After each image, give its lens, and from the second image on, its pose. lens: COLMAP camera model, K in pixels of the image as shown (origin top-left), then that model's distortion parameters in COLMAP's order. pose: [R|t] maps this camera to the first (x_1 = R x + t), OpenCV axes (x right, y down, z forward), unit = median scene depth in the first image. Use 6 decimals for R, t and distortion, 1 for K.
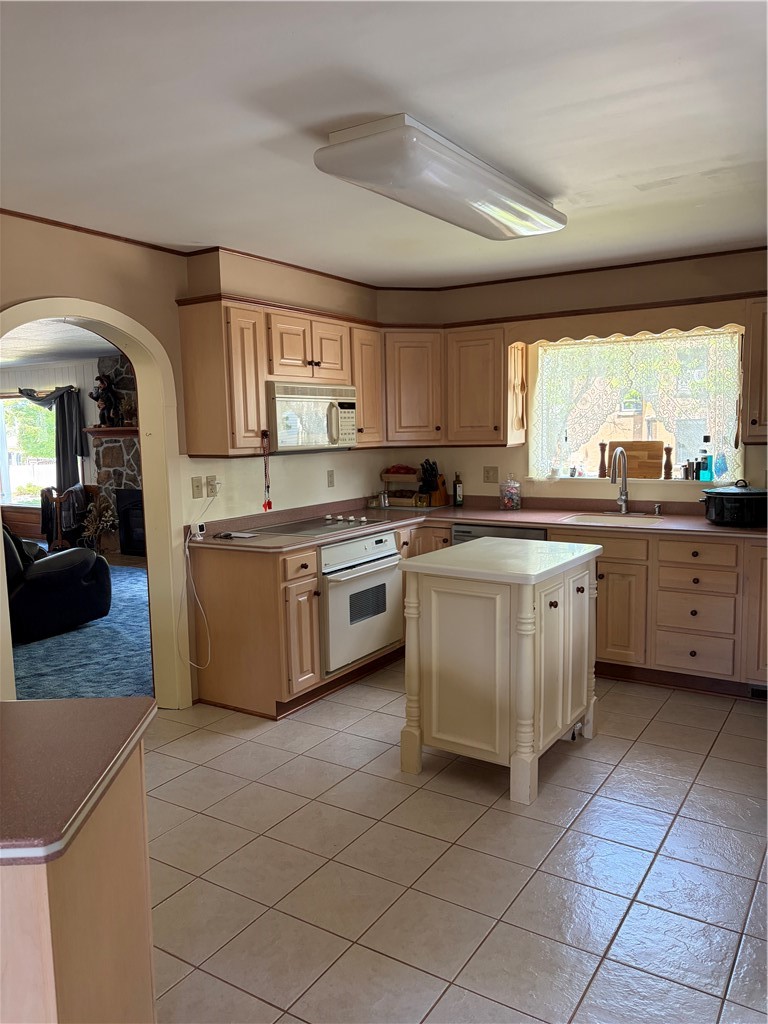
lens RADIAL K [[772.6, 0, 384.0], [0, 772.6, 512.0], [0, 0, 1]] dist [0.054814, -0.004065]
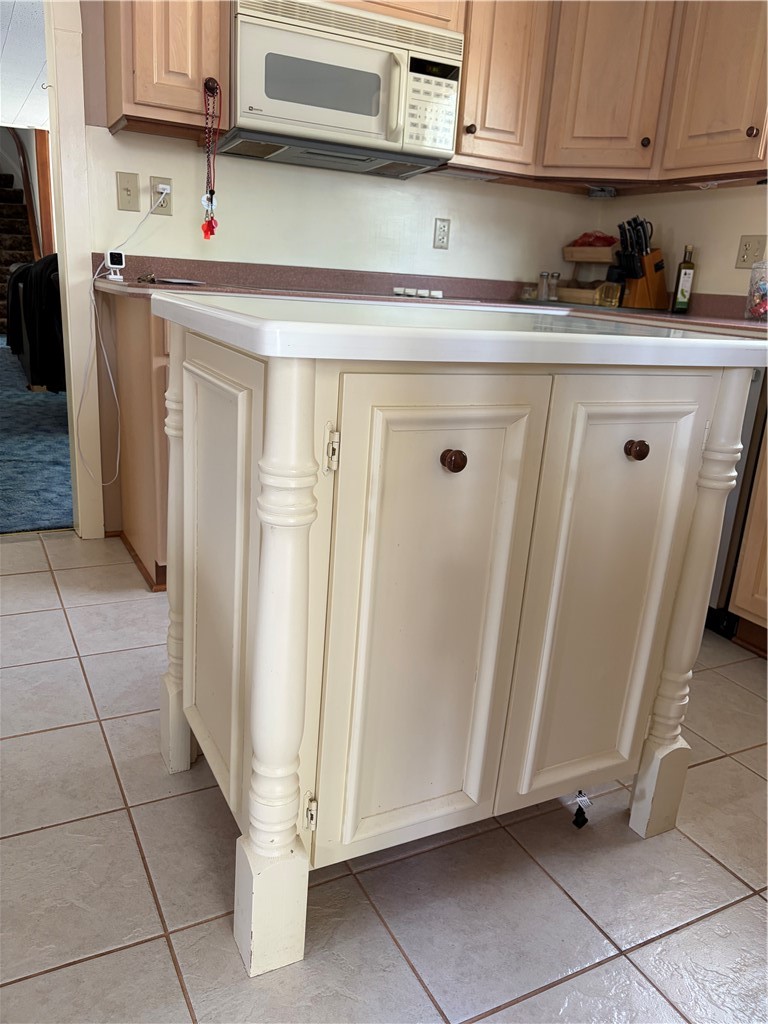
lens RADIAL K [[787.2, 0, 384.0], [0, 787.2, 512.0], [0, 0, 1]] dist [0.053140, -0.001139]
pose [[0.867283, 0.213500, -0.449708, 0.236788], [-0.134575, 0.970281, 0.201110, 0.052477], [0.479280, -0.113899, 0.870240, 0.475209]]
